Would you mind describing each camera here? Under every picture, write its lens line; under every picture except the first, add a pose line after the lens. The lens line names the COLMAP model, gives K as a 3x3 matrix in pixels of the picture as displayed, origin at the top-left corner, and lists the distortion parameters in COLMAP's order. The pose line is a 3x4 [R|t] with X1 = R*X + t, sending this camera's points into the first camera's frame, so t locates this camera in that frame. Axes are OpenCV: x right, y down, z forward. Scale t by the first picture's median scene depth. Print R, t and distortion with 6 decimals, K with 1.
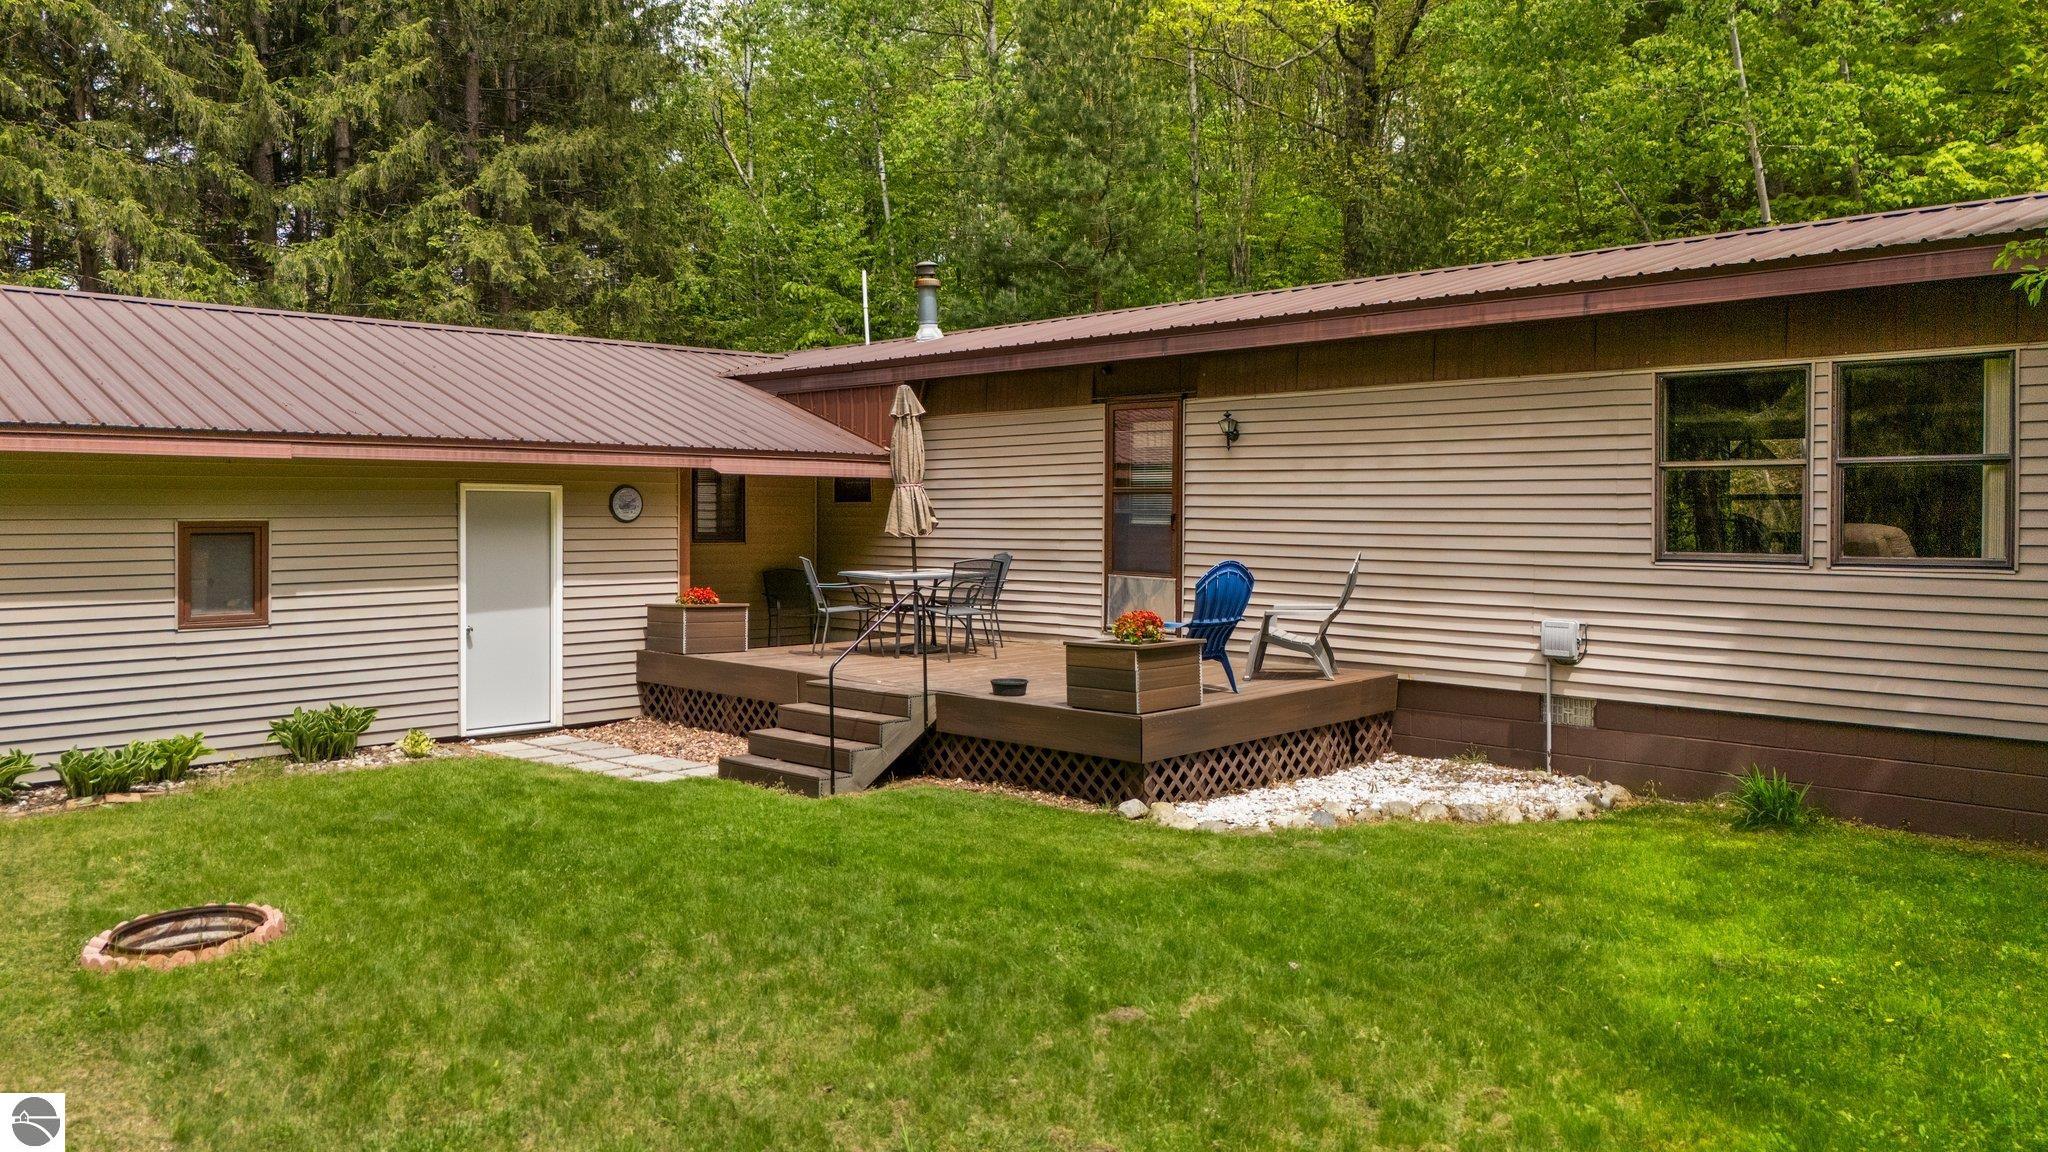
lens RADIAL K [[1453.7, 0, 1019.0], [0, 1453.7, 528.2], [0, 0, 1]] dist [0.009384, -0.000040]
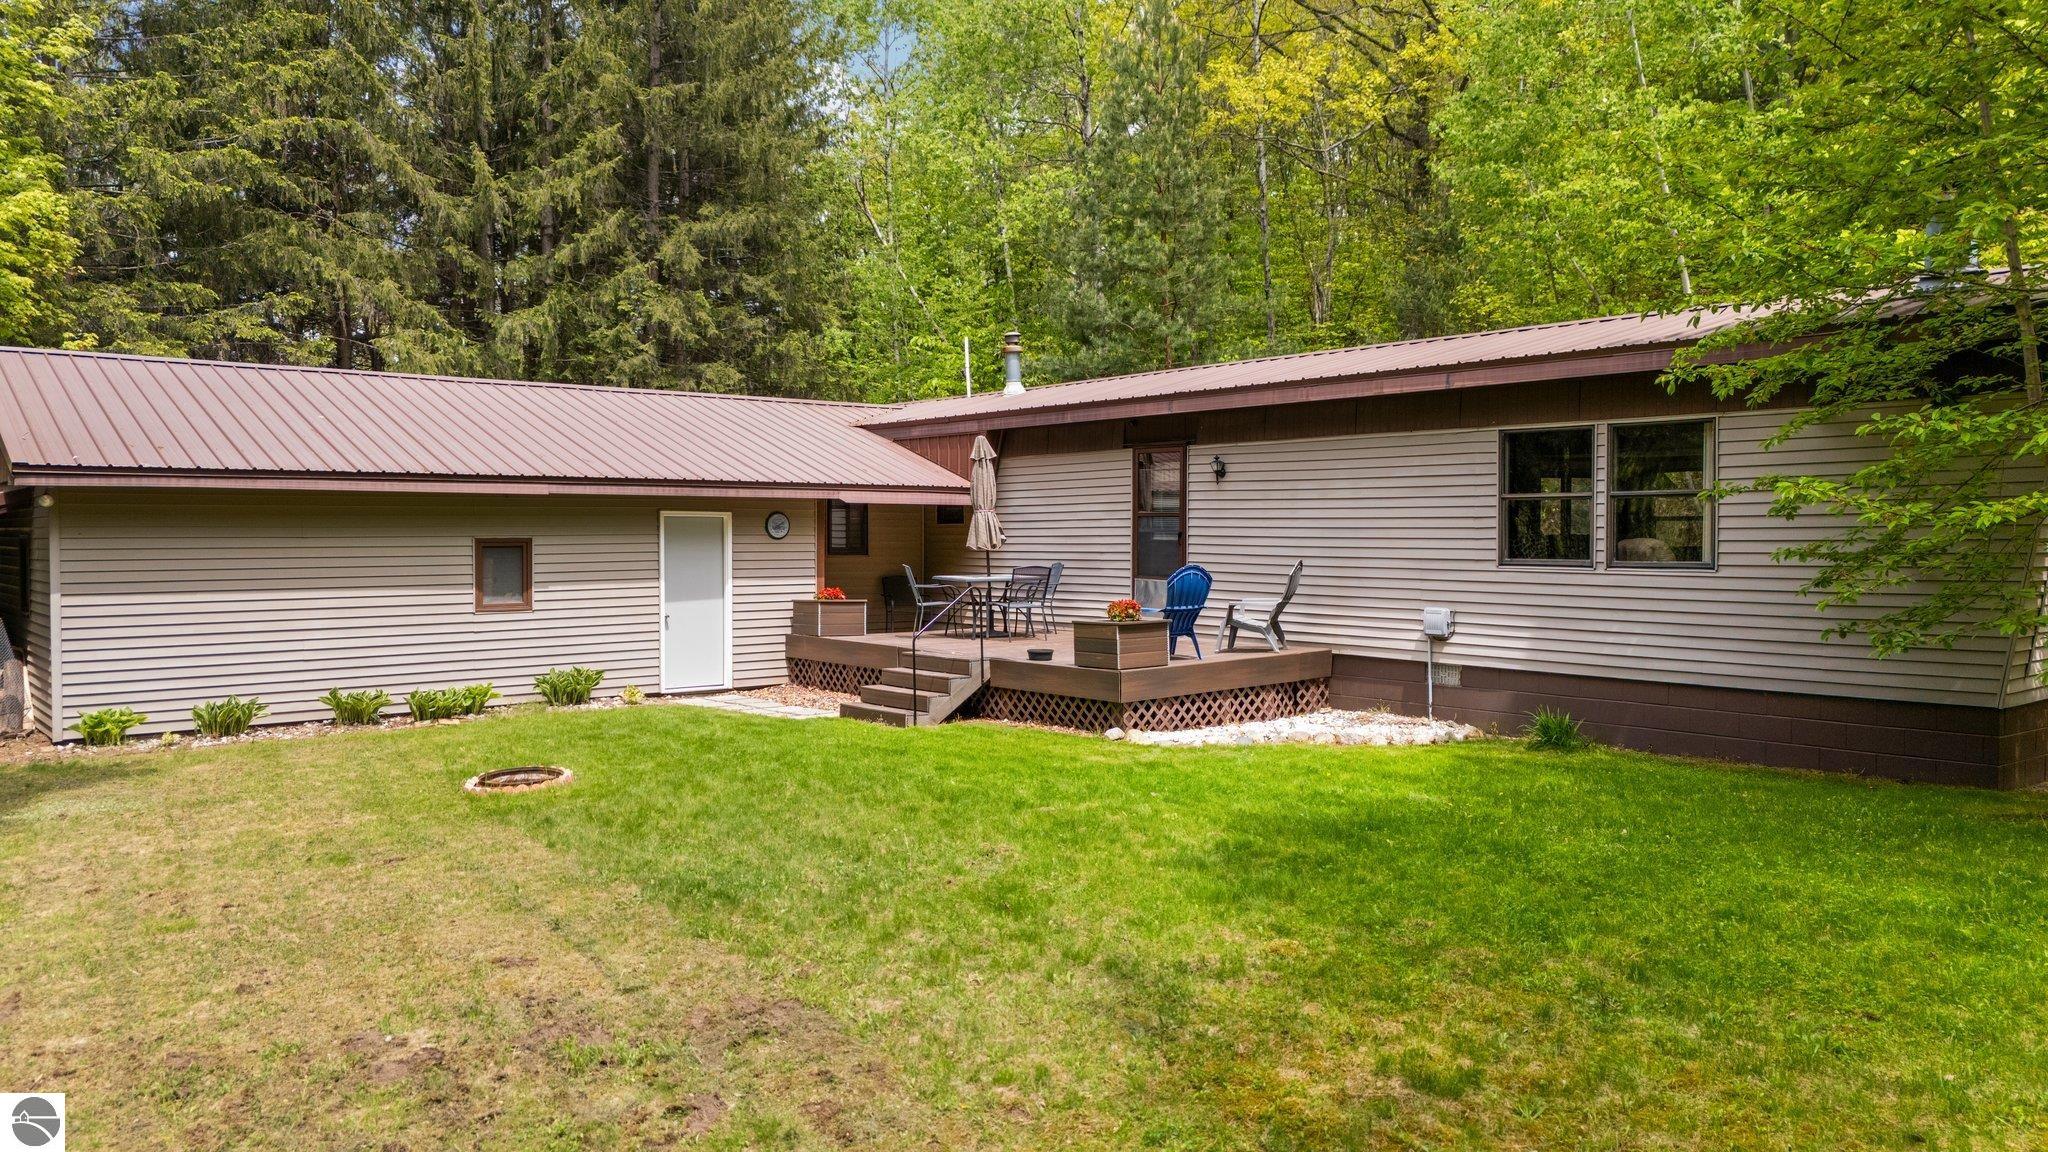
lens RADIAL K [[1453.7, 0, 1024.3], [0, 1453.7, 568.7], [0, 0, 1]] dist [0.009384, -0.000040]
pose [[0.994808, 0.001223, -0.101761, 0.107973], [0.000097, 0.999916, 0.012964, 0.006534], [0.101768, -0.012907, 0.994724, -0.362180]]
